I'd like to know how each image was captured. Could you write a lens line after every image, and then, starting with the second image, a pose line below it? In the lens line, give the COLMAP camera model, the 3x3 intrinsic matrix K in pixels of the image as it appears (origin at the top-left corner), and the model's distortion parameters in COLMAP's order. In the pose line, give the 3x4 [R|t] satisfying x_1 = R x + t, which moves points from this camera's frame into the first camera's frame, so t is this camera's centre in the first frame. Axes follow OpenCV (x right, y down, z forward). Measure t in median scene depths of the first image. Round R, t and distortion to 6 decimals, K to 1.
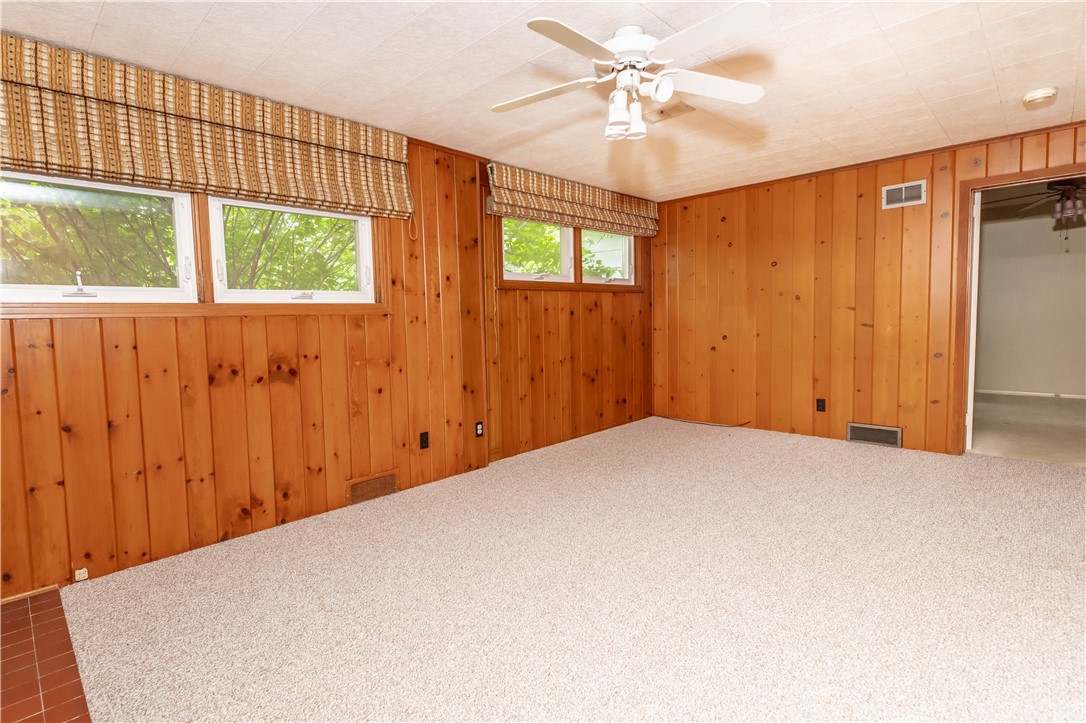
lens RADIAL K [[502.9, 0, 539.6], [0, 502.9, 353.5], [0, 0, 1]] dist [0.002866, -0.000599]
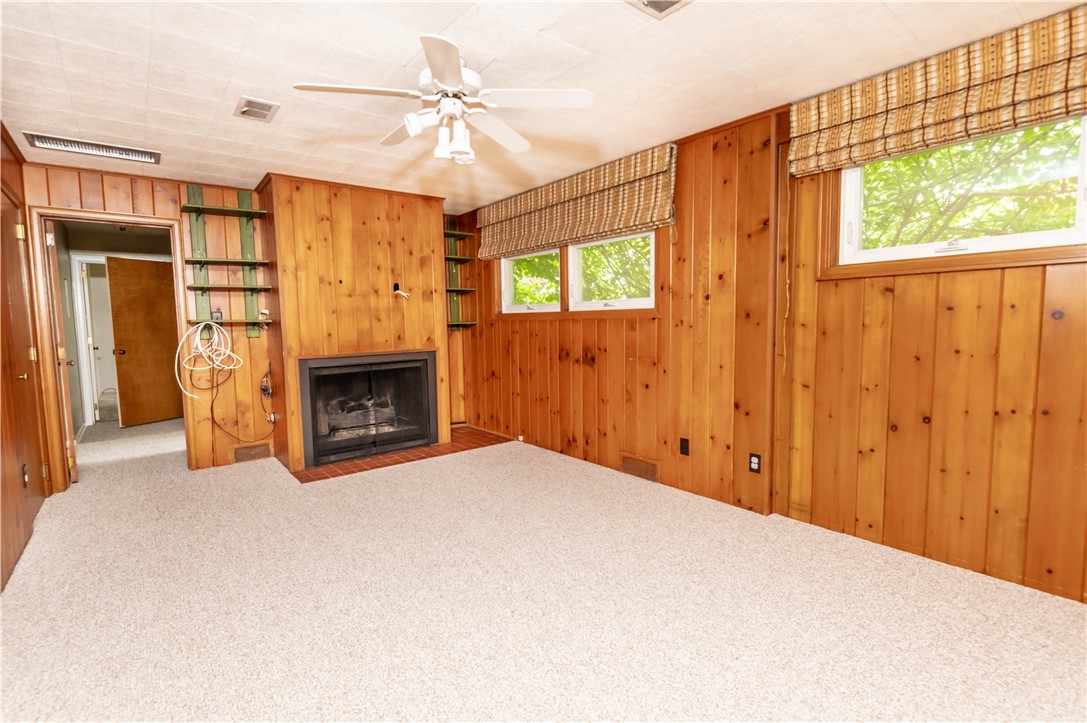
lens RADIAL K [[503.4, 0, 540.7], [0, 503.4, 362.6], [0, 0, 1]] dist [0.002866, -0.000599]
pose [[-0.100146, 0.108772, -0.989009, 0.752710], [-0.054349, 0.991924, 0.114596, -0.087421], [0.993487, 0.065228, -0.093426, 0.802456]]
